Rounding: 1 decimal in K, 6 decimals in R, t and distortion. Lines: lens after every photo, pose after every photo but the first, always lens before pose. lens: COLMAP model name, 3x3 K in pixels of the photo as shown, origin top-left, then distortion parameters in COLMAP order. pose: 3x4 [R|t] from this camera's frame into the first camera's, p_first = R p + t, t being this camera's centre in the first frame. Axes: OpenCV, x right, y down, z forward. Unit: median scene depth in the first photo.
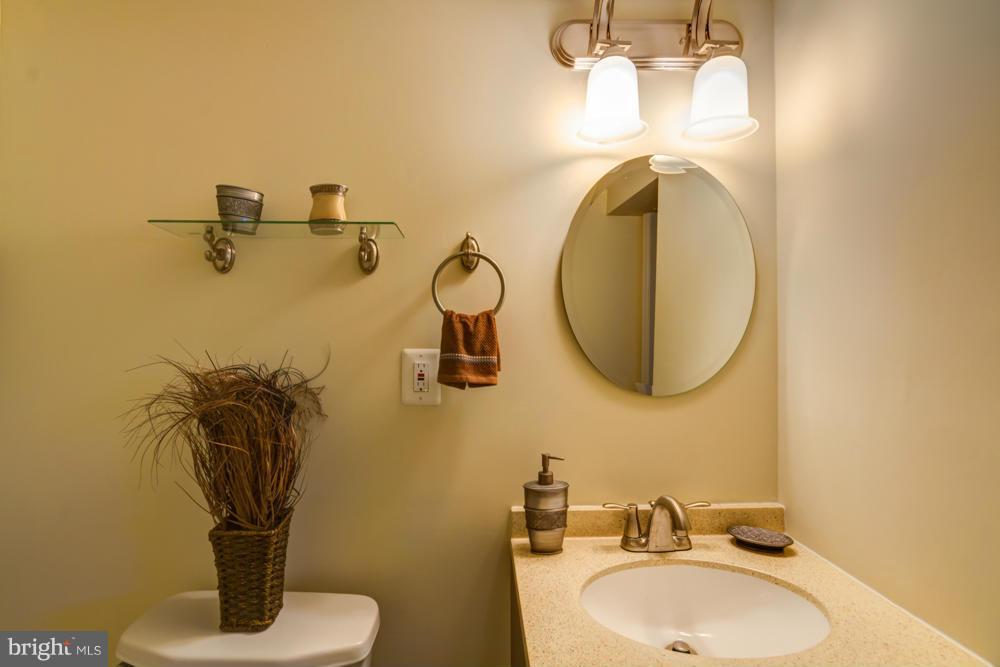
lens RADIAL K [[464.1, 0, 508.7], [0, 464.1, 330.7], [0, 0, 1]] dist [0.001924, 0.000773]
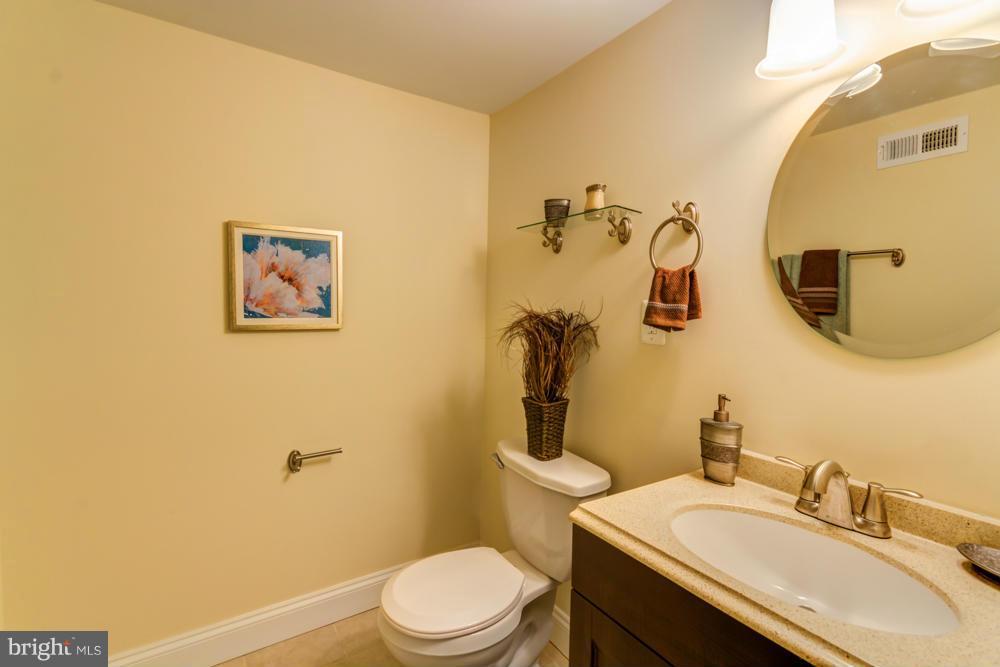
lens RADIAL K [[464.1, 0, 508.7], [0, 464.1, 330.7], [0, 0, 1]] dist [0.001924, 0.000773]
pose [[0.521392, 0.054527, -0.851574, 0.734791], [-0.001438, 0.998011, 0.063023, 0.047769], [0.853316, -0.031635, 0.520433, 0.011344]]
